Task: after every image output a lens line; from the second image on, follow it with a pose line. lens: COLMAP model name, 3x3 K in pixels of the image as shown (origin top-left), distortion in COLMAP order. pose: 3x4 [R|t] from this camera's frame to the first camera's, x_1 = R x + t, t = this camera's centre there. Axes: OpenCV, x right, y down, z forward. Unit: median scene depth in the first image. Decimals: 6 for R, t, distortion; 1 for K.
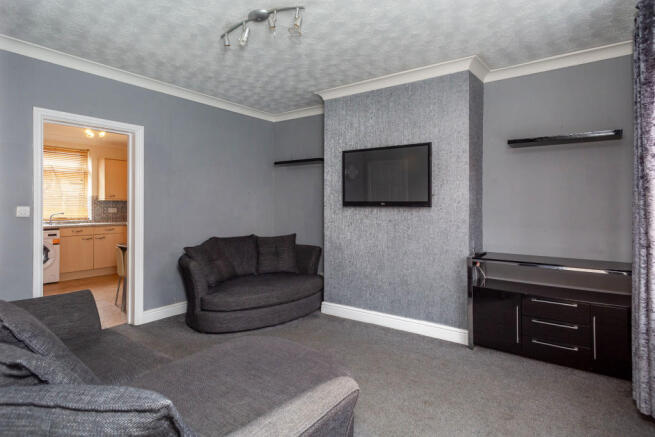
lens RADIAL K [[367.8, 0, 318.3], [0, 367.8, 216.6], [0, 0, 1]] dist [0.001560, 0.000555]
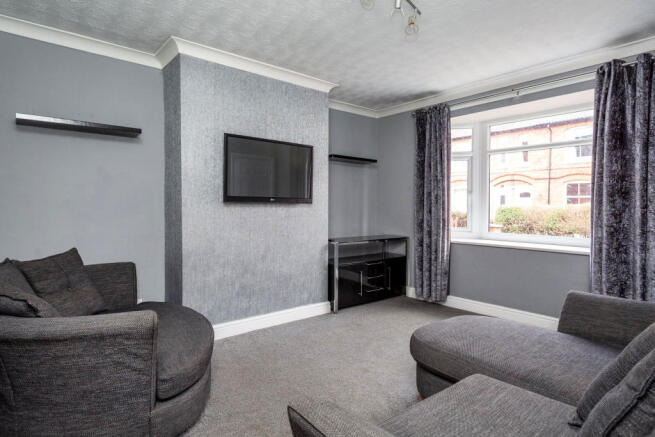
lens RADIAL K [[367.8, 0, 318.3], [0, 367.8, 216.6], [0, 0, 1]] dist [0.001560, 0.000555]
pose [[0.212778, -0.036259, 0.976428, -0.723061], [0.020195, 0.999261, 0.032706, -0.019911], [-0.976892, 0.012760, 0.213353, 0.673309]]
